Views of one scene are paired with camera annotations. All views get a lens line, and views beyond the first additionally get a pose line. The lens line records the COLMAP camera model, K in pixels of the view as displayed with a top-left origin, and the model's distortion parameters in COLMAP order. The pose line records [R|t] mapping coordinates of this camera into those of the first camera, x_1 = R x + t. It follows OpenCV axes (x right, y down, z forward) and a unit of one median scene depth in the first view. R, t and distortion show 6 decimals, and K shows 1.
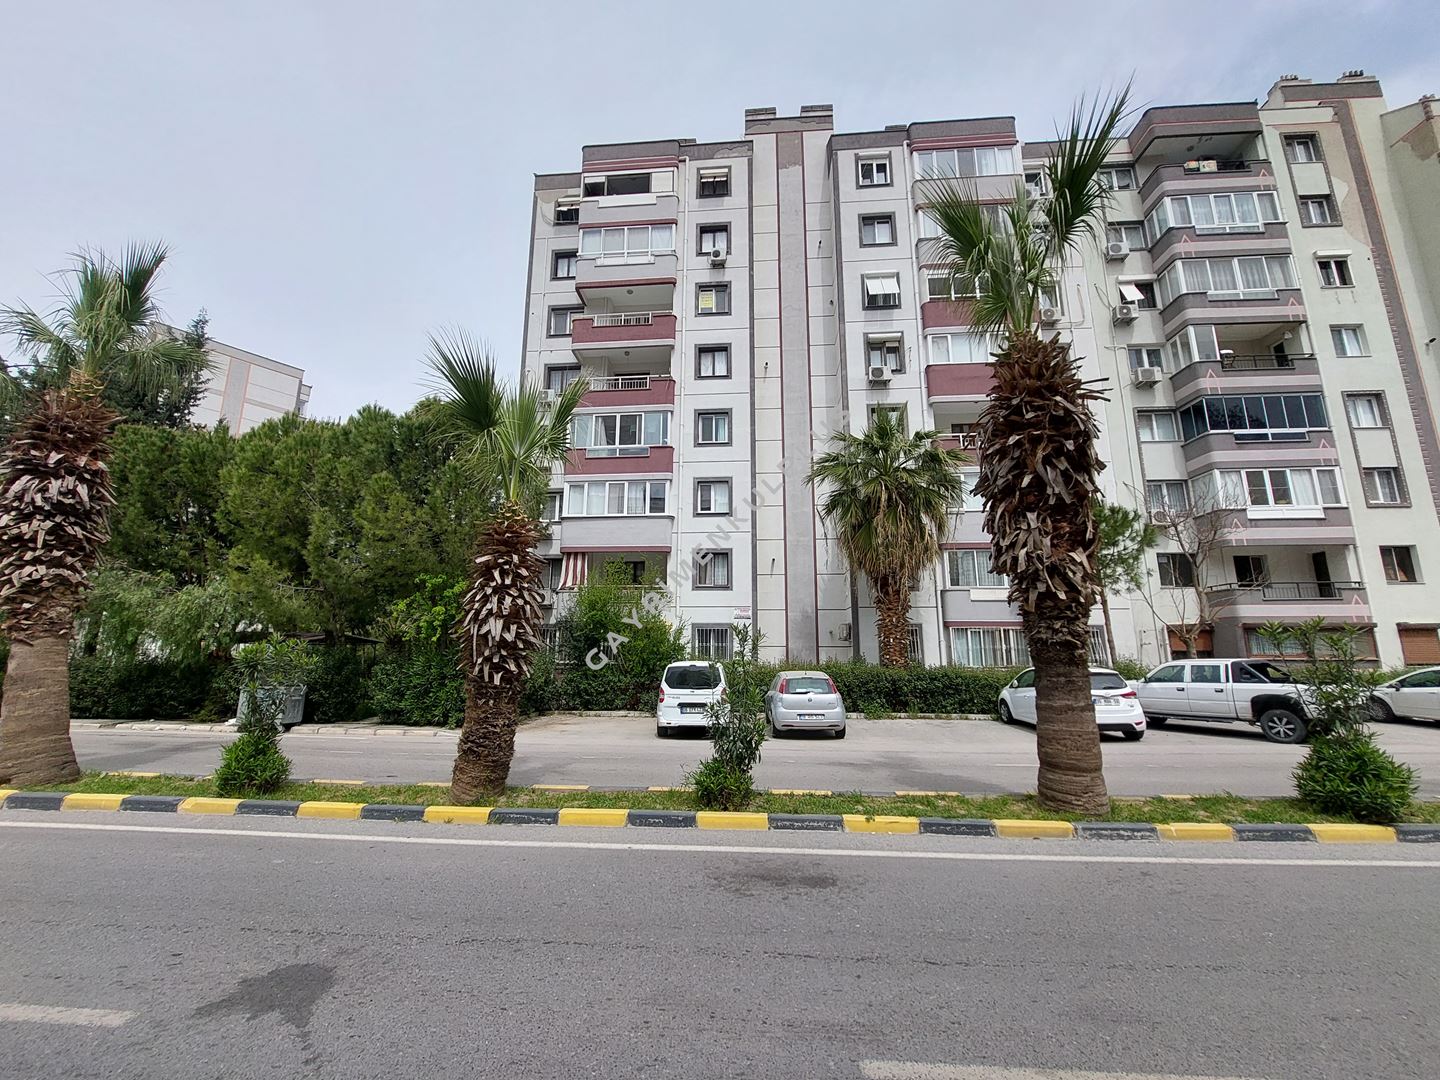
lens RADIAL K [[575.7, 0, 720.0], [0, 575.7, 540.0], [0, 0, 1]] dist [-0.000434, -0.007024]
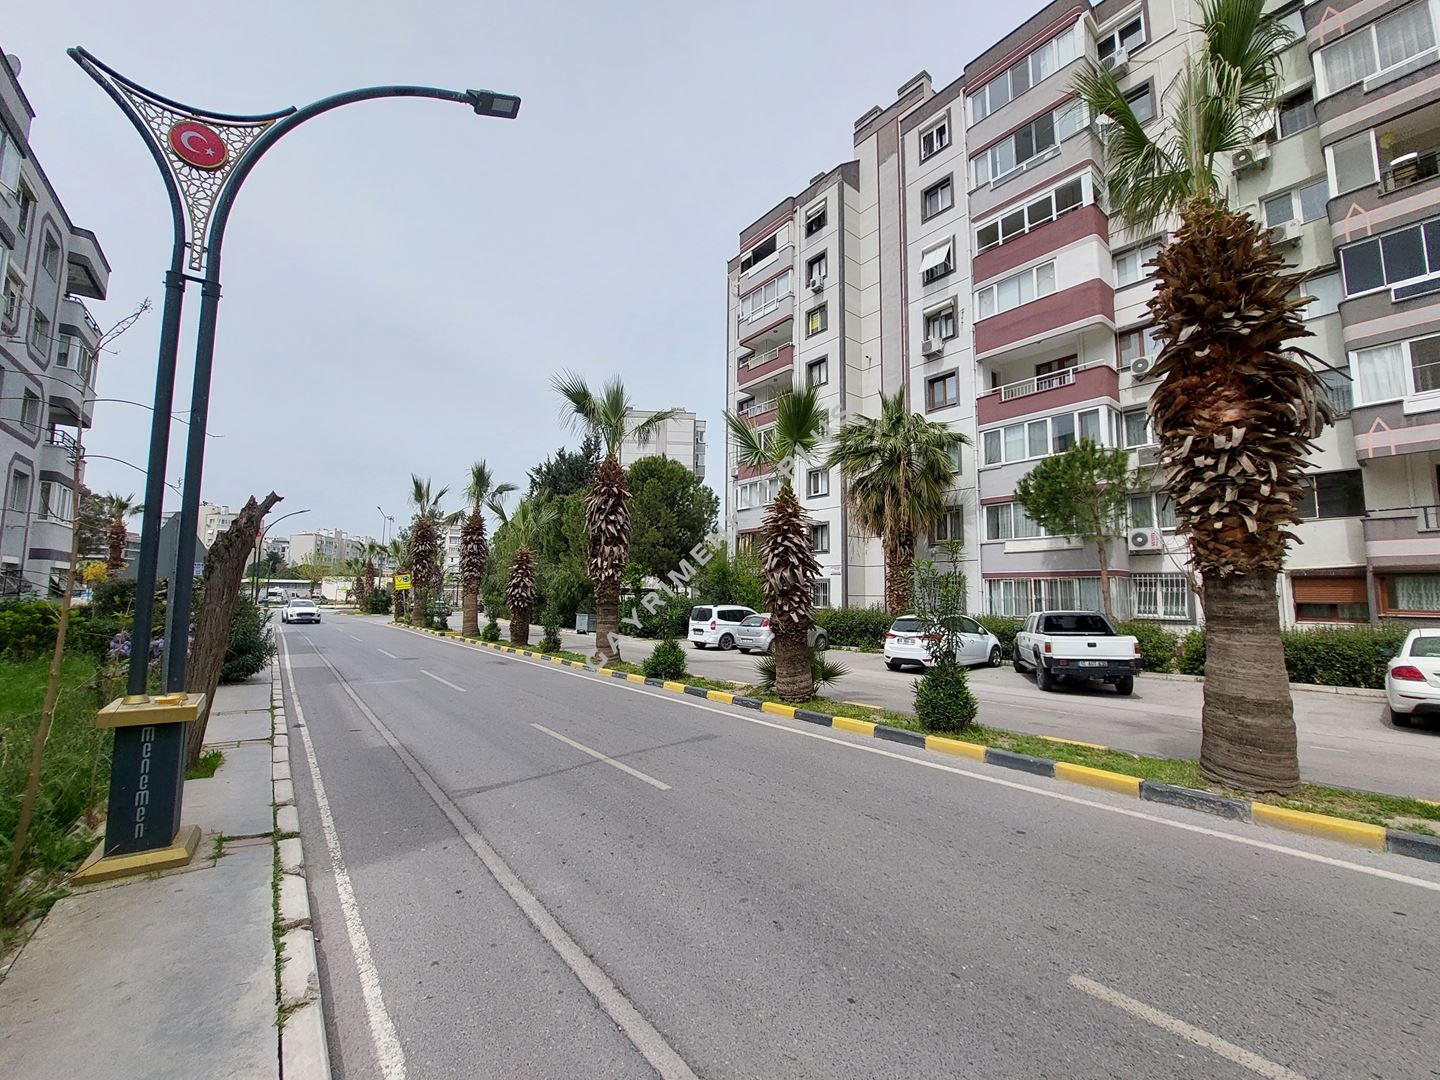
lens RADIAL K [[570.3, 0, 713.3], [0, 570.3, 539.7], [0, 0, 1]] dist [0.002735, -0.010156]
pose [[0.682045, -0.069256, -0.728024, 0.730088], [0.134632, 0.990382, 0.031914, -0.018300], [0.718811, -0.119782, 0.684809, -0.068548]]
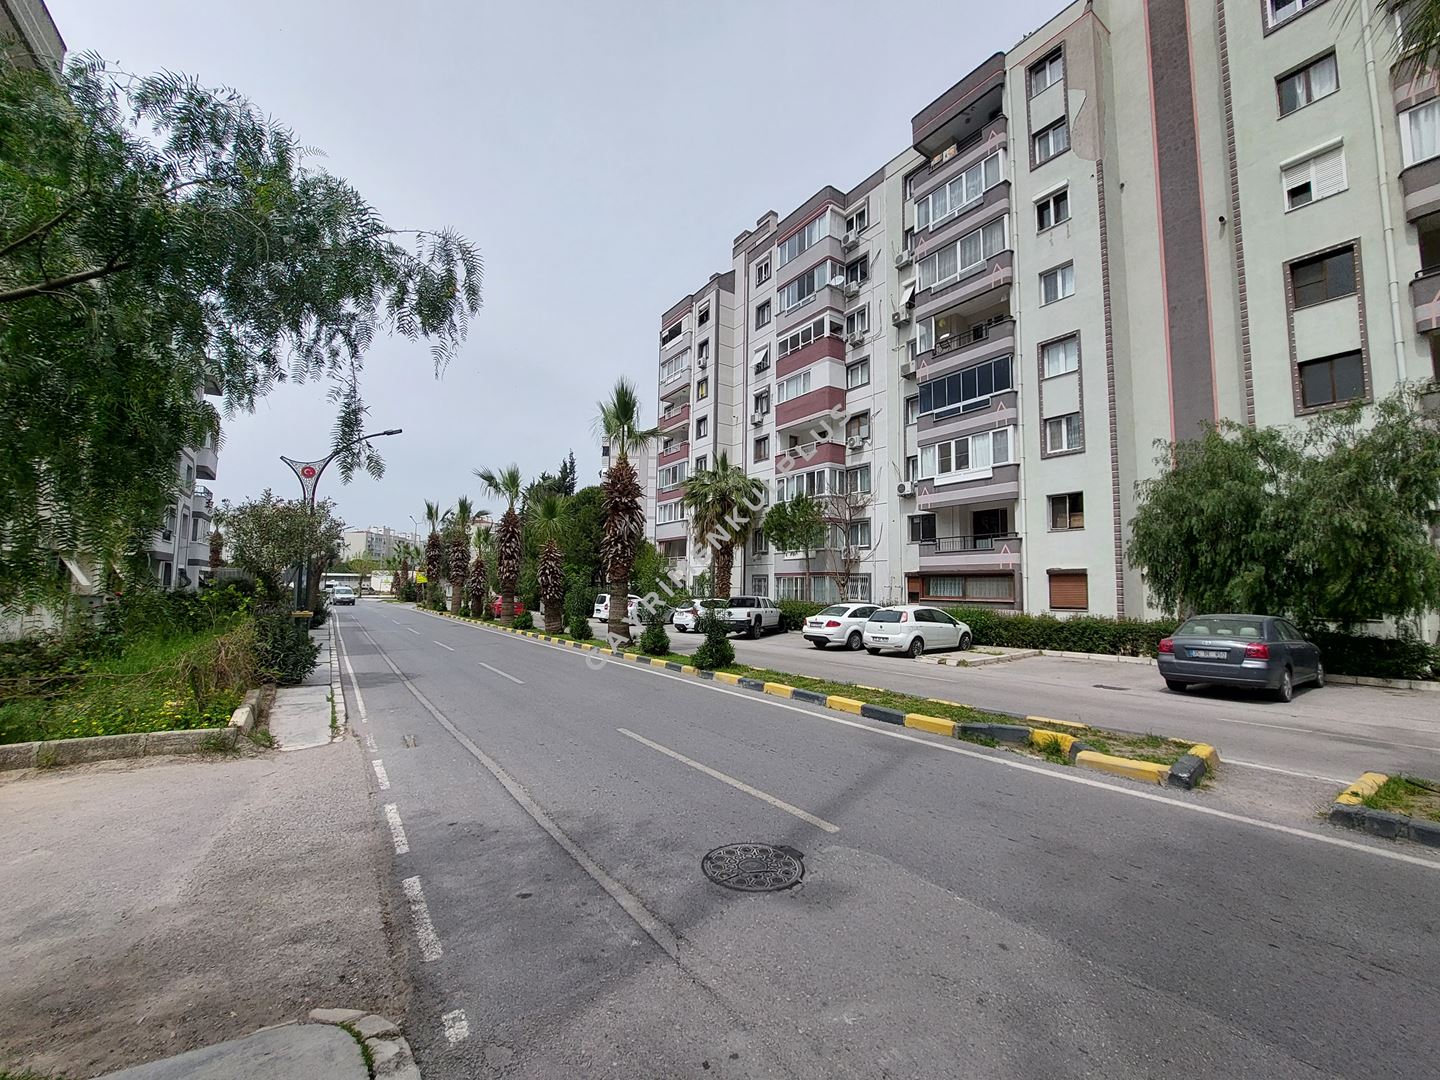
lens RADIAL K [[575.7, 0, 720.0], [0, 575.7, 540.0], [0, 0, 1]] dist [-0.000434, -0.007024]
pose [[0.635392, -0.061177, -0.769763, 1.374070], [0.141336, 0.989230, 0.038046, -0.030173], [0.759145, -0.132970, 0.637196, -0.126586]]
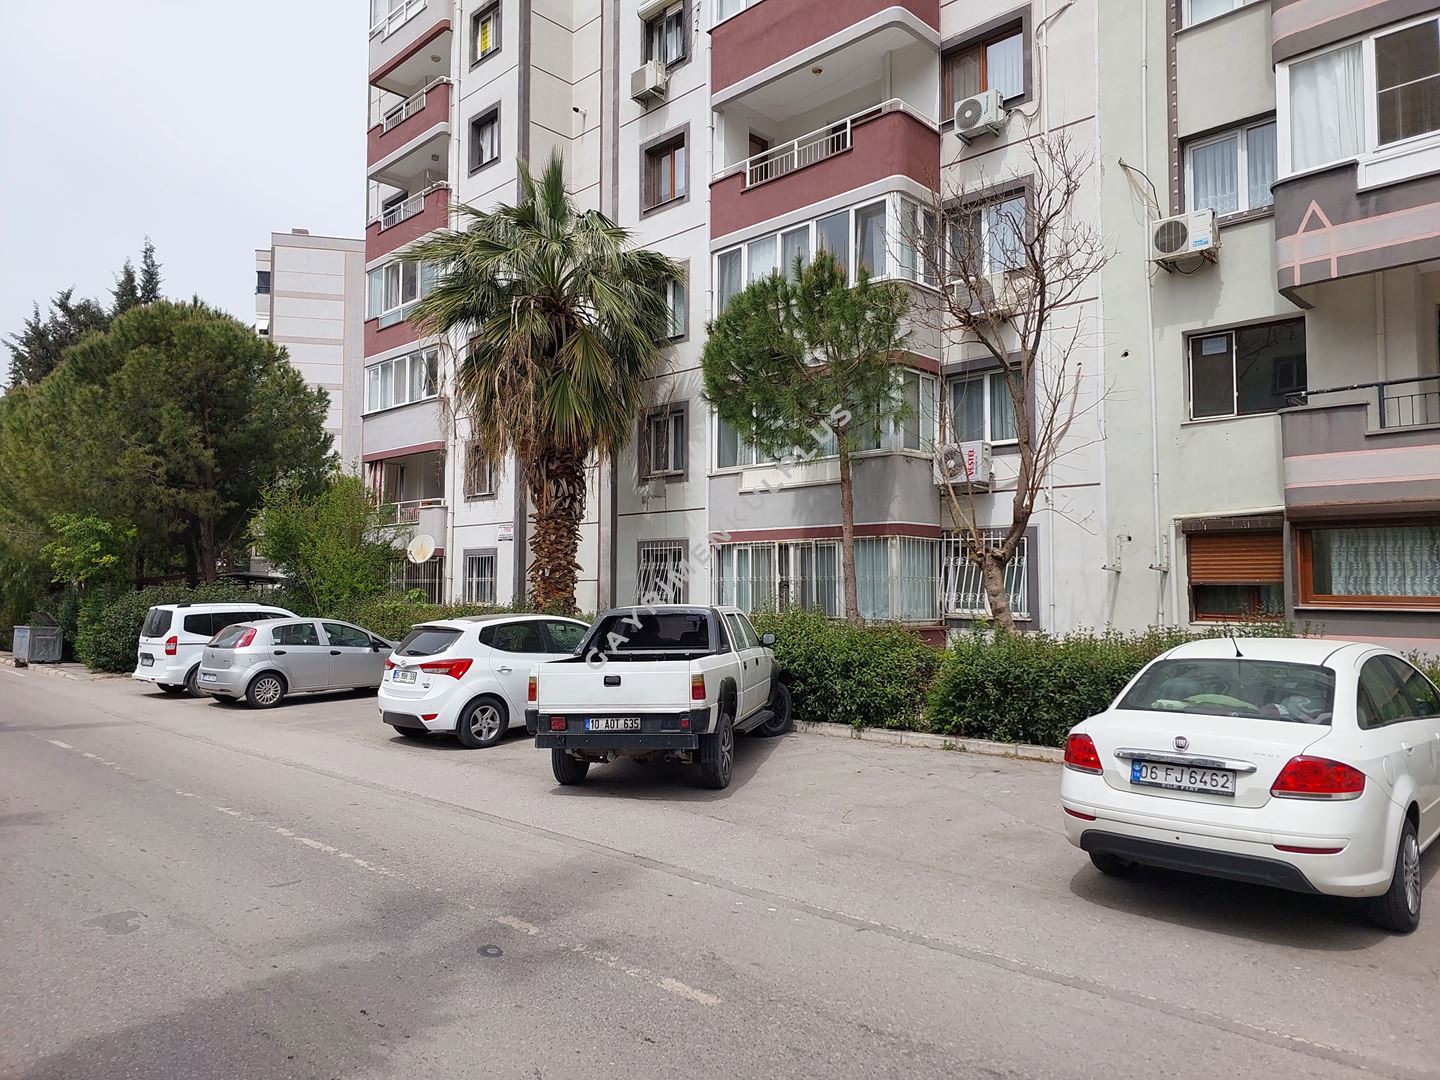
lens RADIAL K [[977.0, 0, 720.0], [0, 977.0, 540.0], [0, 0, 1]] dist [0.039815, -0.035062]
pose [[0.774425, -0.037321, -0.631564, 0.867469], [0.128957, 0.986613, 0.099825, 0.050446], [0.619384, -0.158751, 0.768870, 0.260502]]
